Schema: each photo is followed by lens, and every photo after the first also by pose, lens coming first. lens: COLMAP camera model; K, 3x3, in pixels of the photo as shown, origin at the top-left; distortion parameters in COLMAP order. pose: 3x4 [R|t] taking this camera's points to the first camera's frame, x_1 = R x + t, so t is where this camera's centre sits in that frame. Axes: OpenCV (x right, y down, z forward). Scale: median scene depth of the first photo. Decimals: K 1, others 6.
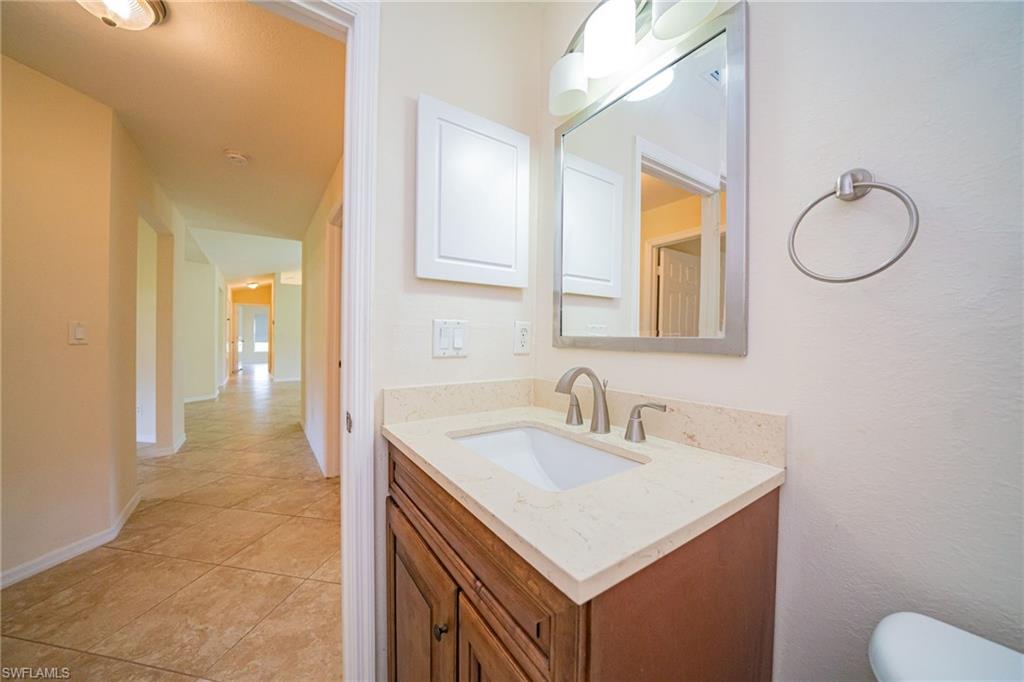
lens RADIAL K [[355.7, 0, 513.5], [0, 355.7, 339.2], [0, 0, 1]] dist [-0.027586, 0.003830]
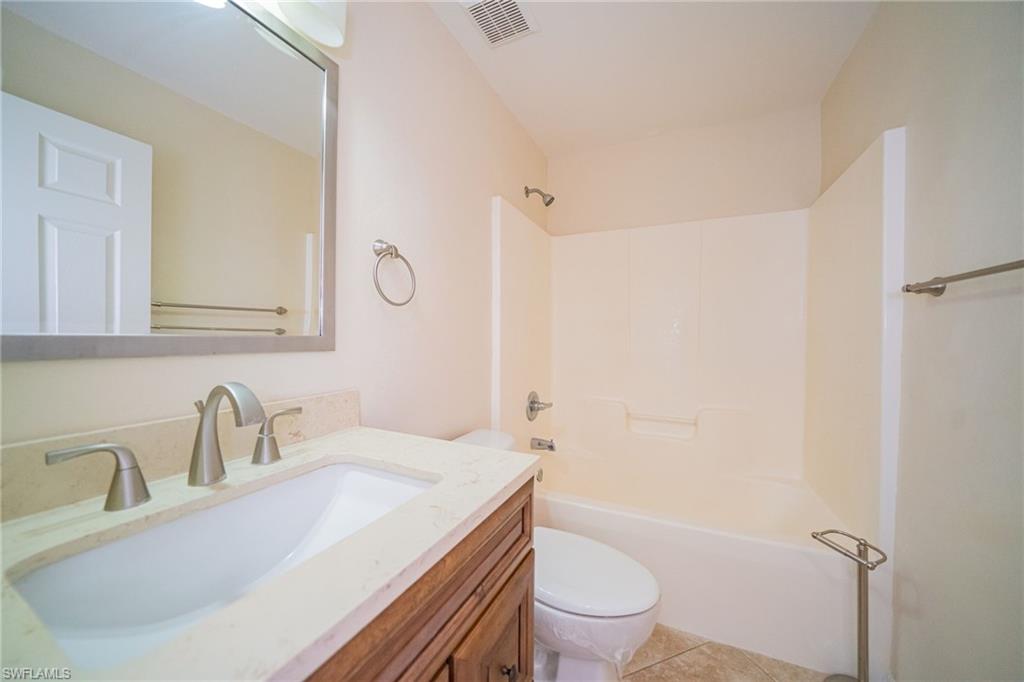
lens RADIAL K [[355.7, 0, 513.5], [0, 355.7, 339.2], [0, 0, 1]] dist [-0.027586, 0.003830]
pose [[-0.491908, -0.016200, 0.870496, -0.682699], [-0.001412, 0.999840, 0.017809, -0.013473], [-0.870646, 0.007531, -0.491853, 0.964360]]
